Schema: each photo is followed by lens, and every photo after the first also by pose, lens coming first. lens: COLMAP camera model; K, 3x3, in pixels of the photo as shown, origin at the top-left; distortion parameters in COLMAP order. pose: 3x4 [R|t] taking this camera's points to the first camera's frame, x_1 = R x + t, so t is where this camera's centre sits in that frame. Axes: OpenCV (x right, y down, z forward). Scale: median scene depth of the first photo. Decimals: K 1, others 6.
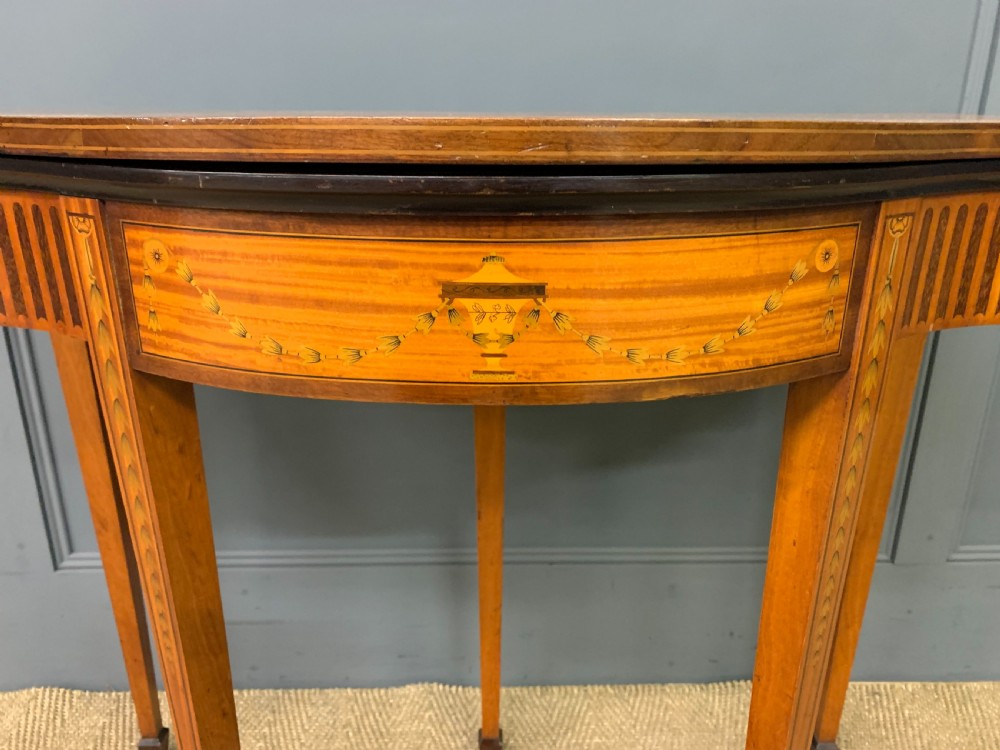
lens RADIAL K [[762.7, 0, 491.9], [0, 762.7, 368.5], [0, 0, 1]] dist [0.016554, -0.009418]
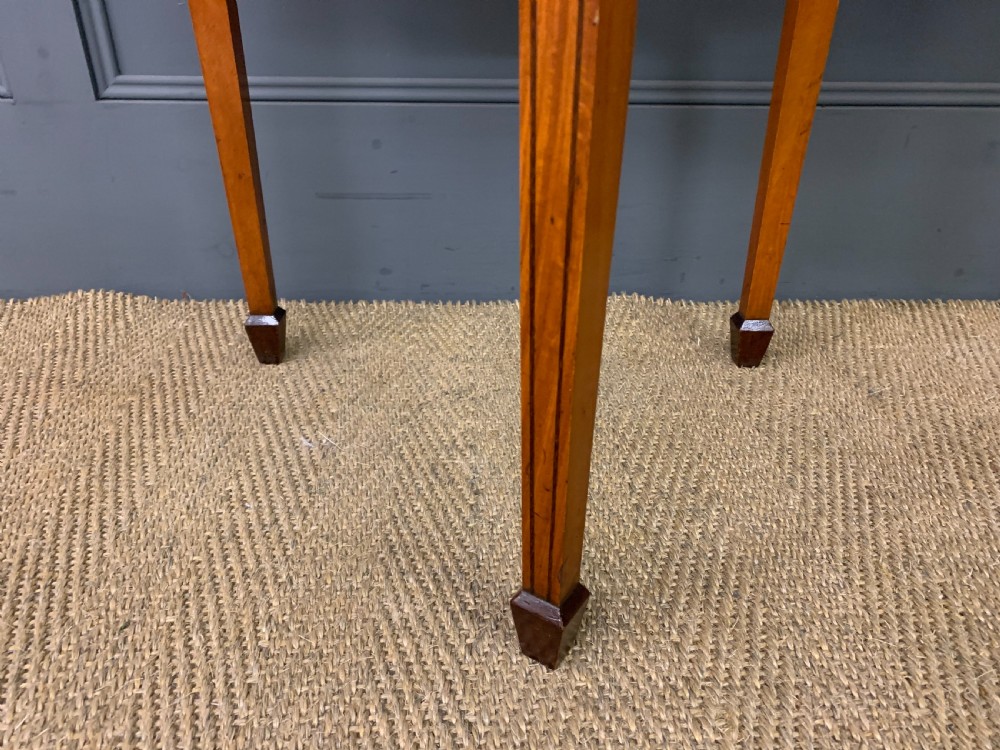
lens RADIAL K [[762.7, 0, 498.6], [0, 762.7, 384.4], [0, 0, 1]] dist [0.016554, -0.009418]
pose [[0.999895, 0.007292, 0.012556, -0.349295], [-0.009507, 0.982409, 0.186499, 0.595668], [-0.010975, -0.186599, 0.982375, 0.450518]]
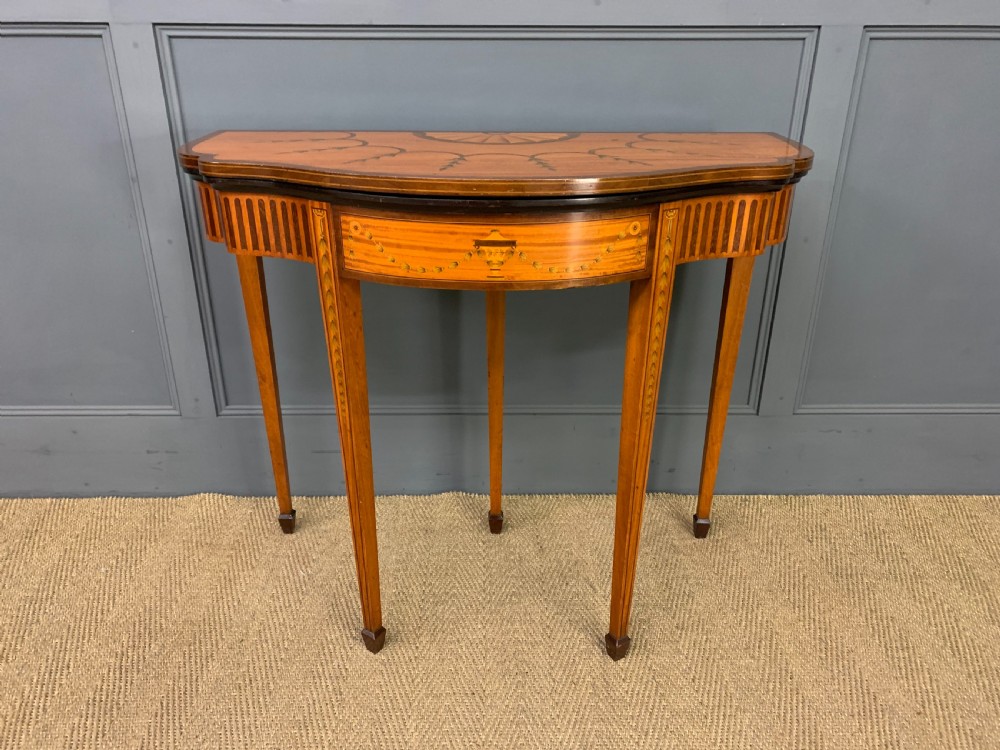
lens RADIAL K [[762.7, 0, 496.1], [0, 762.7, 377.9], [0, 0, 1]] dist [0.016554, -0.009418]
pose [[0.999968, 0.004144, -0.006853, 0.012970], [-0.003459, 0.995271, 0.097081, 0.051542], [0.007223, -0.097054, 0.995253, -0.836351]]
